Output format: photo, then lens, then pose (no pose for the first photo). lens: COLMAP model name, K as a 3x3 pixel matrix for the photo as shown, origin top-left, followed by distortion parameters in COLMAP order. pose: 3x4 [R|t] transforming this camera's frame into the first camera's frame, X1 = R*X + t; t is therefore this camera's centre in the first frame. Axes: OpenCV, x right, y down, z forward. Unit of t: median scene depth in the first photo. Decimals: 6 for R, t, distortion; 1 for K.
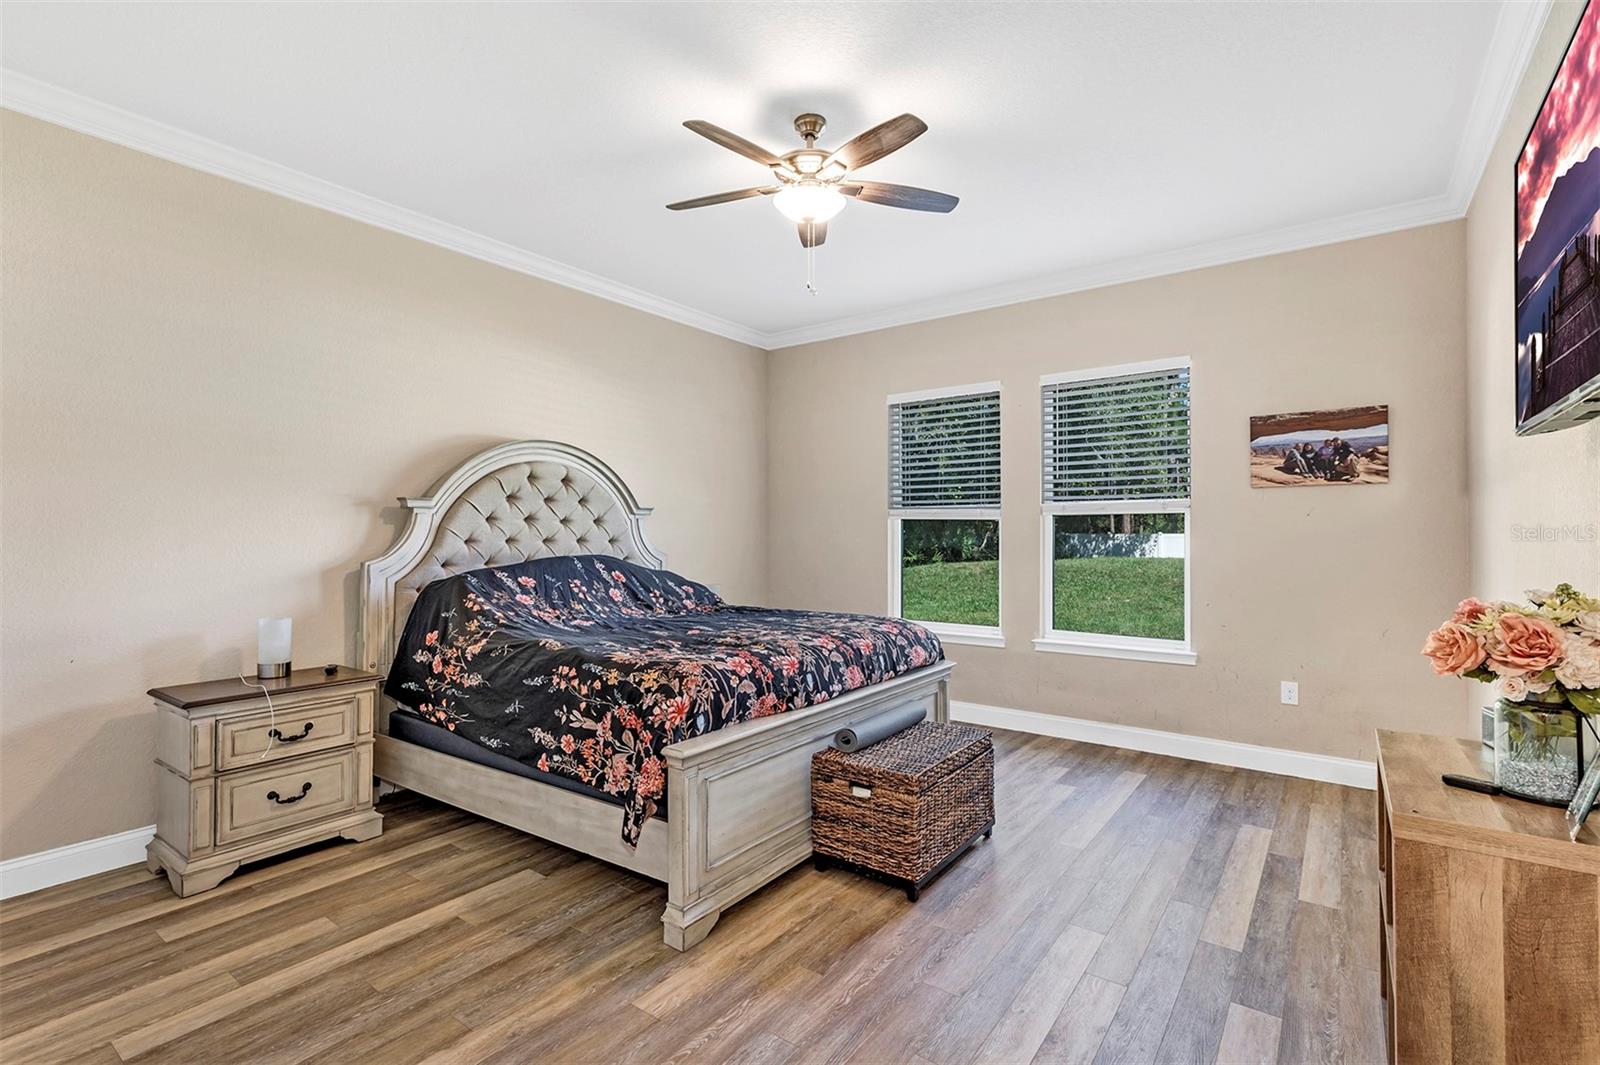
lens RADIAL K [[737.1, 0, 786.5], [0, 737.1, 531.8], [0, 0, 1]] dist [0.004678, 0.000855]
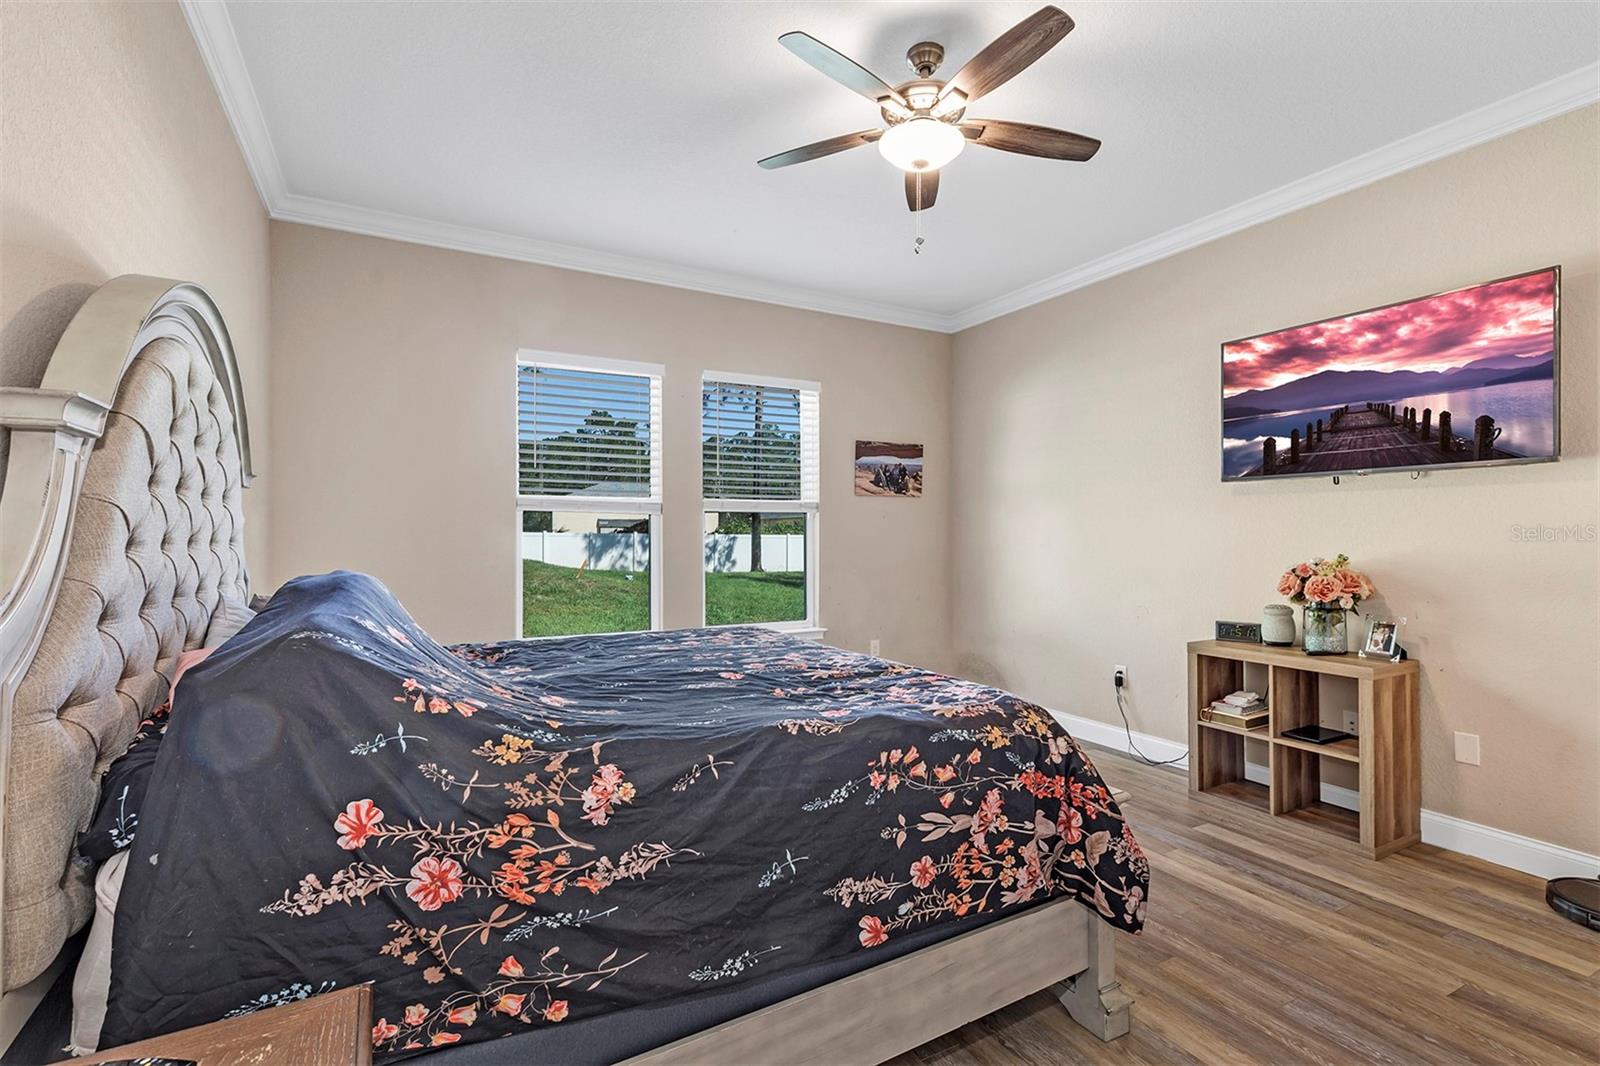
lens RADIAL K [[737.1, 0, 796.3], [0, 737.1, 530.4], [0, 0, 1]] dist [0.004678, 0.000855]
pose [[0.414602, 0.004312, 0.909993, -0.846055], [-0.007893, 0.999968, -0.001142, 0.006700], [-0.909969, -0.006710, 0.414623, 0.800236]]
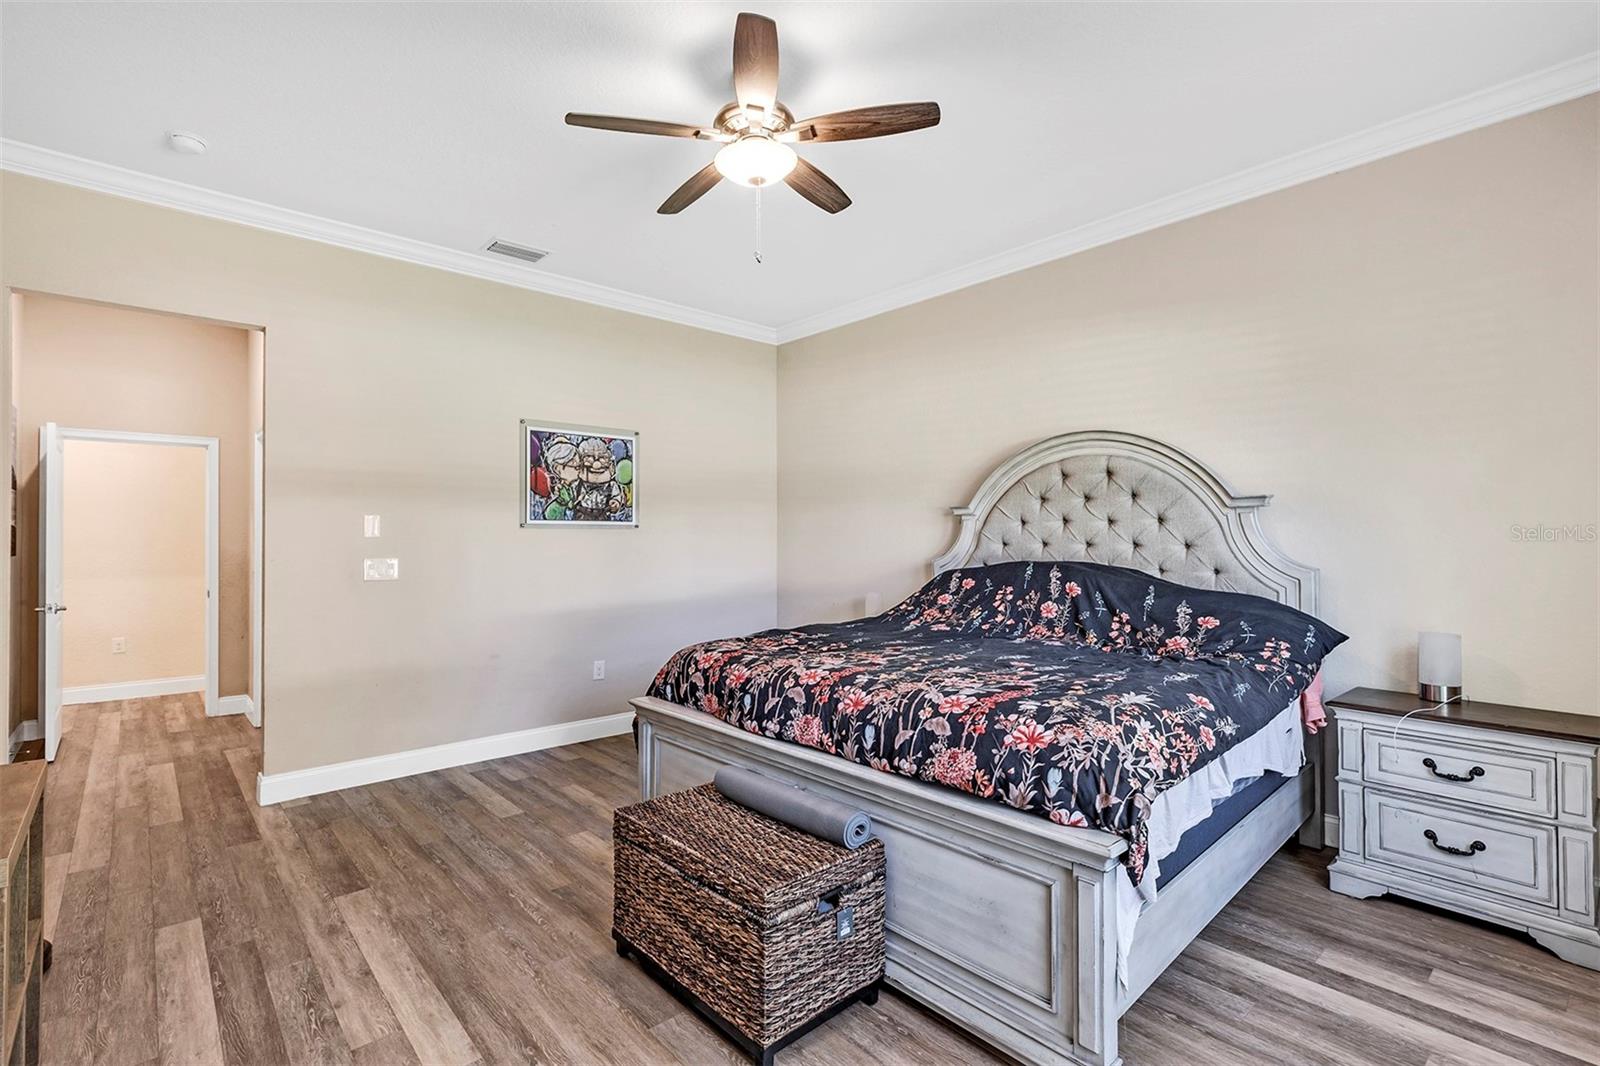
lens RADIAL K [[737.1, 0, 796.2], [0, 737.1, 530.4], [0, 0, 1]] dist [0.004678, 0.000855]
pose [[-0.190307, -0.009527, -0.981678, 0.910672], [0.004097, 0.999936, -0.010498, 0.004336], [0.981716, -0.006020, -0.190256, 1.248112]]
